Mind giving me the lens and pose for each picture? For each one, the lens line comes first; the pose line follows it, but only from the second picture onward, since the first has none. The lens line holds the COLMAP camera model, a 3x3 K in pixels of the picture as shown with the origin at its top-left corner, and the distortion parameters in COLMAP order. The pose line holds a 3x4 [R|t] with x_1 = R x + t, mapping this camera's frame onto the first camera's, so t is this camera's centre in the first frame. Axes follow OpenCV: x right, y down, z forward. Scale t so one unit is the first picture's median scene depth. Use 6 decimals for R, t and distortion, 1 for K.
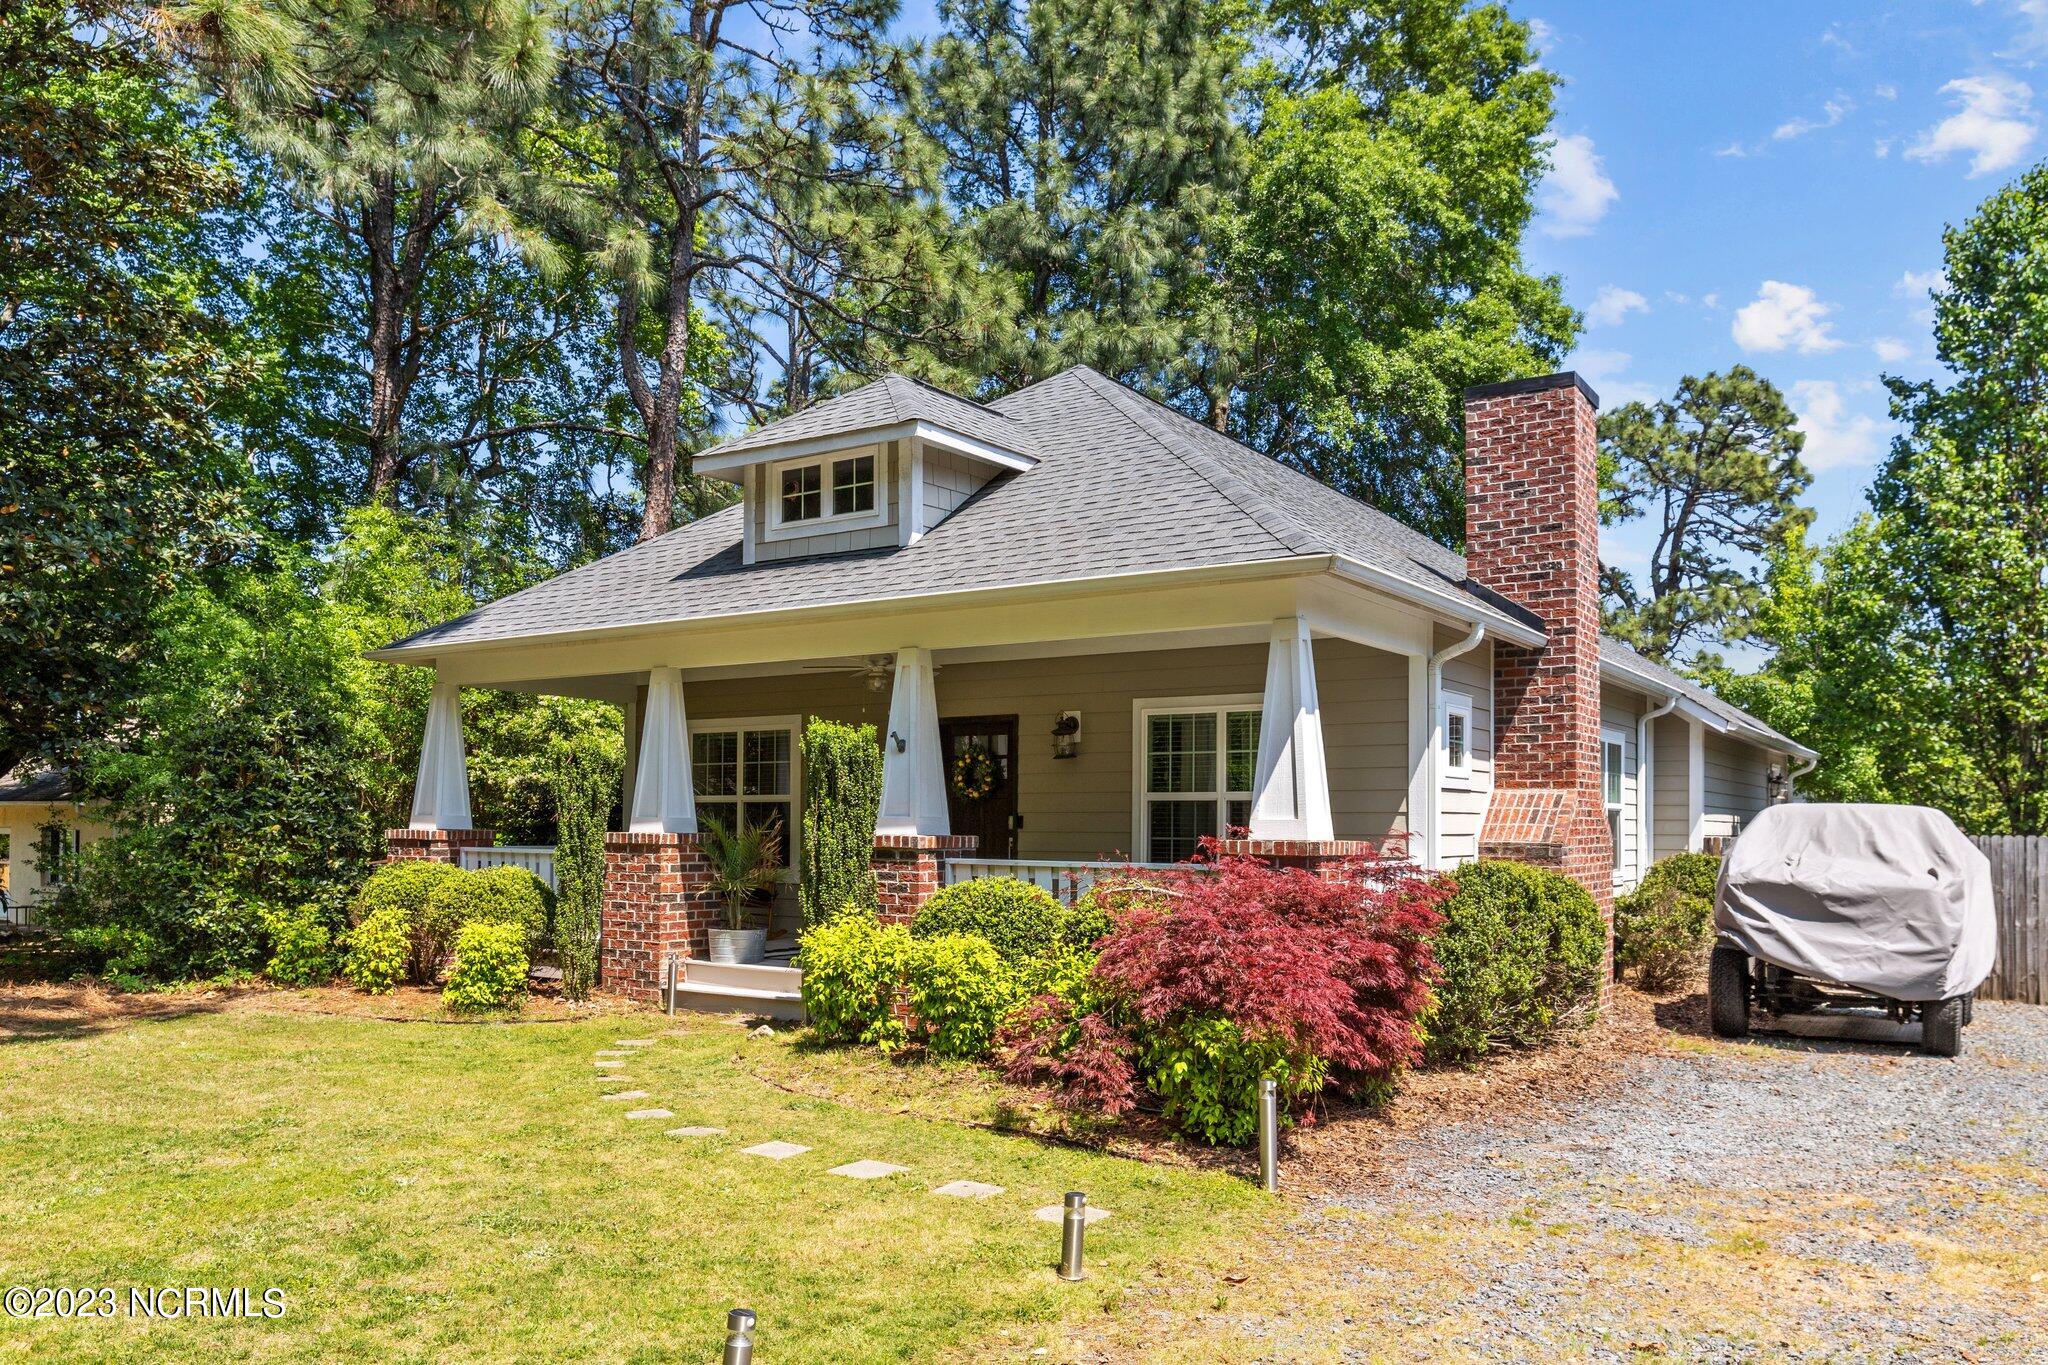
lens RADIAL K [[1455.7, 0, 1024.2], [0, 1455.7, 687.2], [0, 0, 1]] dist [0.004885, 0.001275]
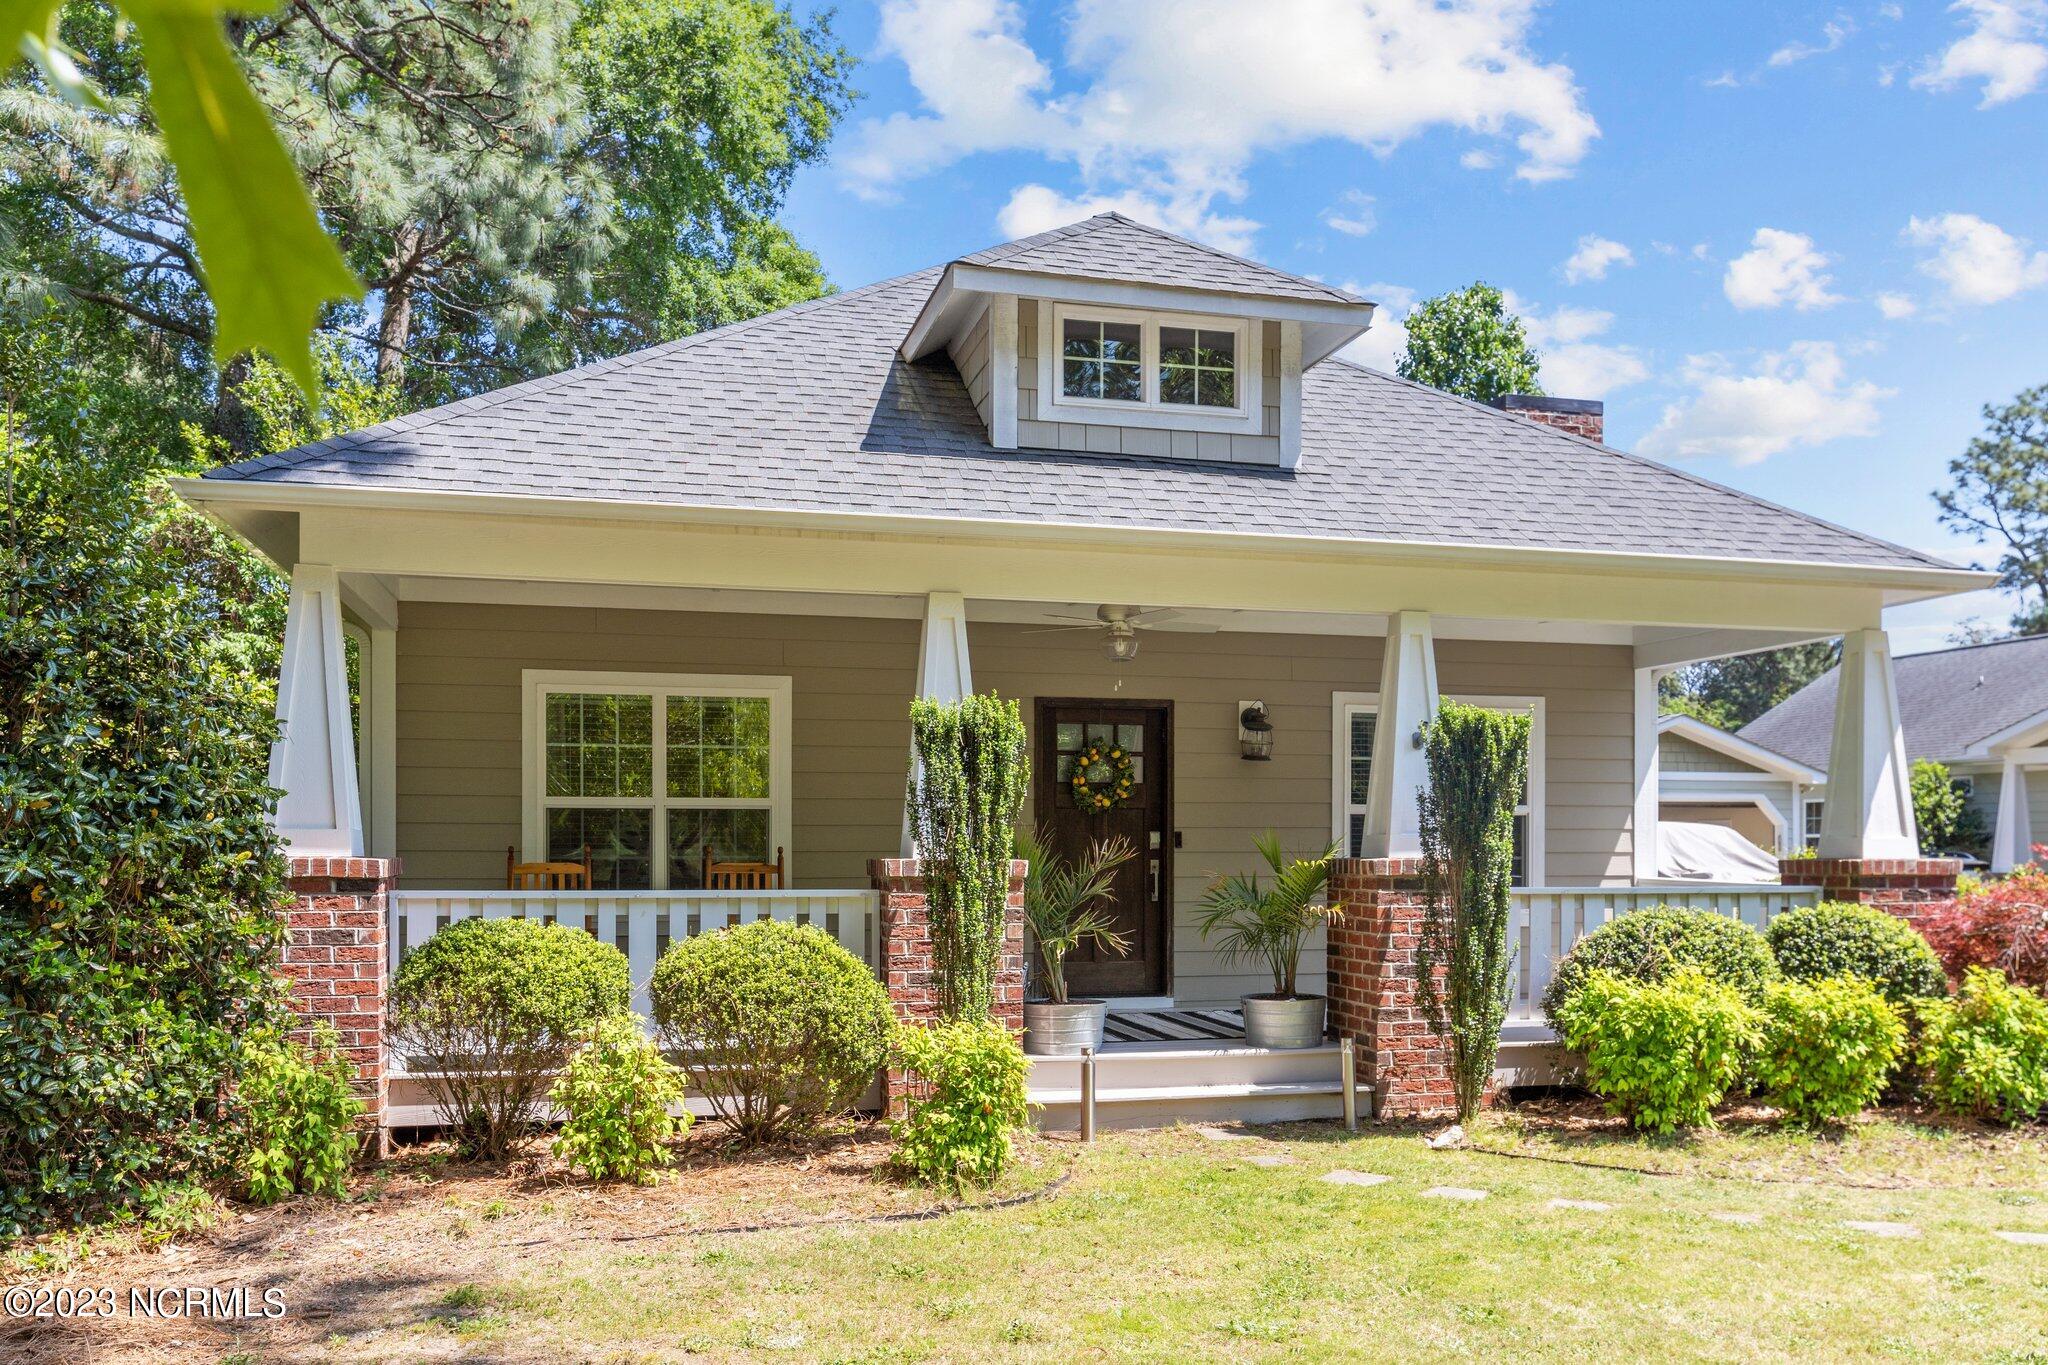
lens RADIAL K [[1641.3, 0, 1028.1], [0, 1641.3, 764.0], [0, 0, 1]] dist [0.006964, -0.000145]
pose [[0.669689, 0.030227, 0.742027, -0.726510], [-0.068600, 0.997417, 0.021282, 0.040456], [-0.739467, -0.065156, 0.670033, 0.492277]]
